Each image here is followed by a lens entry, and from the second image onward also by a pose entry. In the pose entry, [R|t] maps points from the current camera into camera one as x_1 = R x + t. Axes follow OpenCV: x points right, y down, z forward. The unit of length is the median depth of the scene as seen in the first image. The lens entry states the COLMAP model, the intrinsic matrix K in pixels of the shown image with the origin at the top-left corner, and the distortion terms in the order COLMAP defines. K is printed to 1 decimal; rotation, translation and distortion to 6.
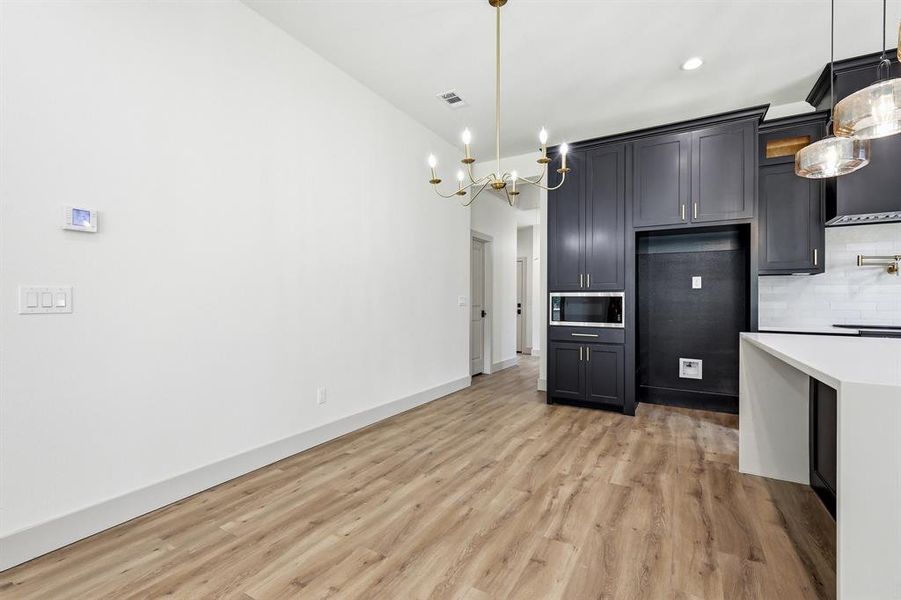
lens RADIAL K [[393.6, 0, 451.5], [0, 393.6, 299.5], [0, 0, 1]] dist [0.001585, 0.000109]
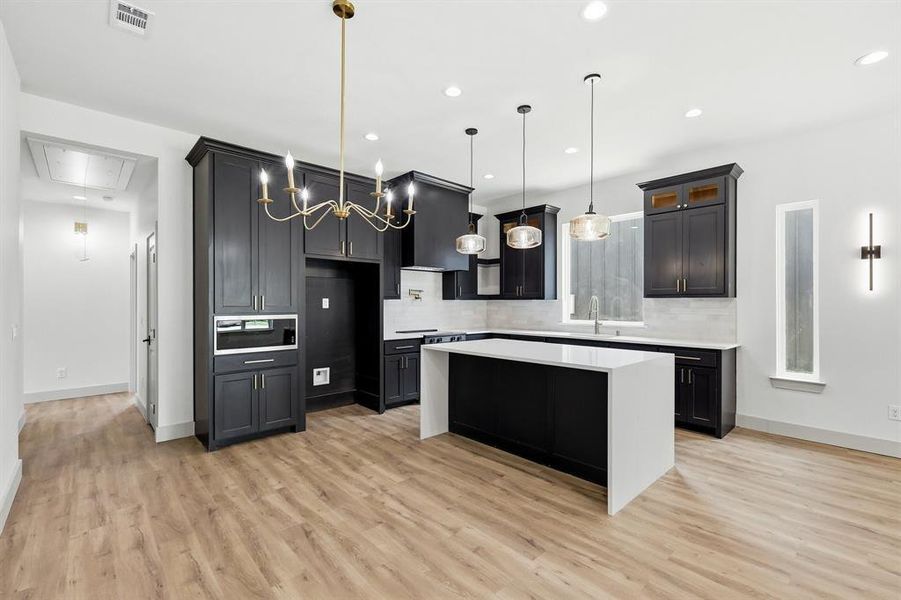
lens RADIAL K [[394.5, 0, 451.1], [0, 394.5, 303.4], [0, 0, 1]] dist [-0.001396, -0.000169]
pose [[0.286535, -0.006526, 0.958048, -0.506325], [-0.003867, 0.999961, 0.007968, -0.066069], [-0.958062, -0.005988, 0.286498, 0.363845]]
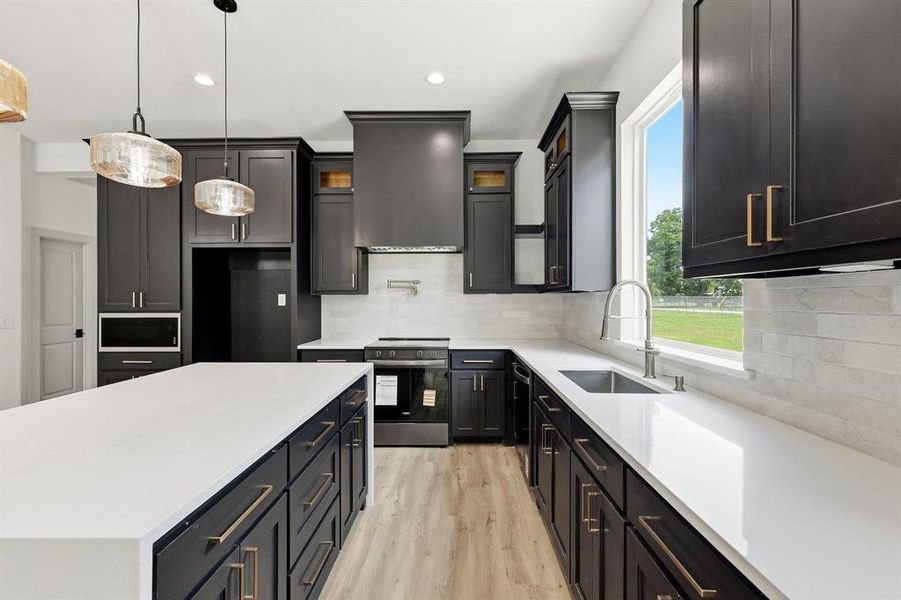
lens RADIAL K [[399.4, 0, 451.3], [0, 399.4, 298.1], [0, 0, 1]] dist [0.004860, 0.000400]
pose [[0.871653, -0.007229, 0.490070, 0.615075], [0.006419, 0.999974, 0.003335, -0.060007], [-0.490082, 0.000239, 0.871676, -0.142284]]
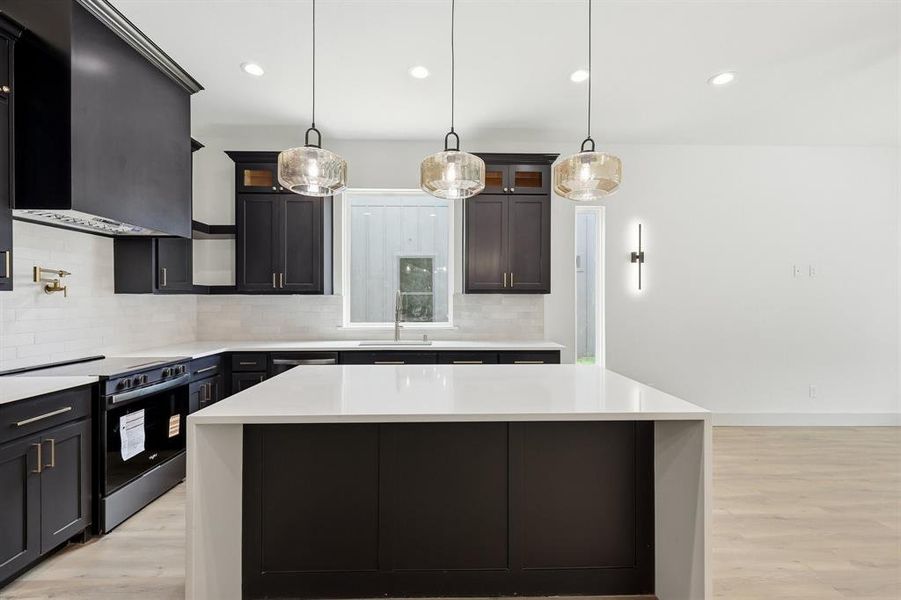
lens RADIAL K [[399.4, 0, 451.3], [0, 399.4, 298.1], [0, 0, 1]] dist [0.004860, 0.000400]
pose [[-0.529173, -0.004154, 0.848504, 0.064032], [-0.008304, 0.999965, -0.000283, -0.063564], [-0.848473, -0.007195, -0.529189, 0.765329]]
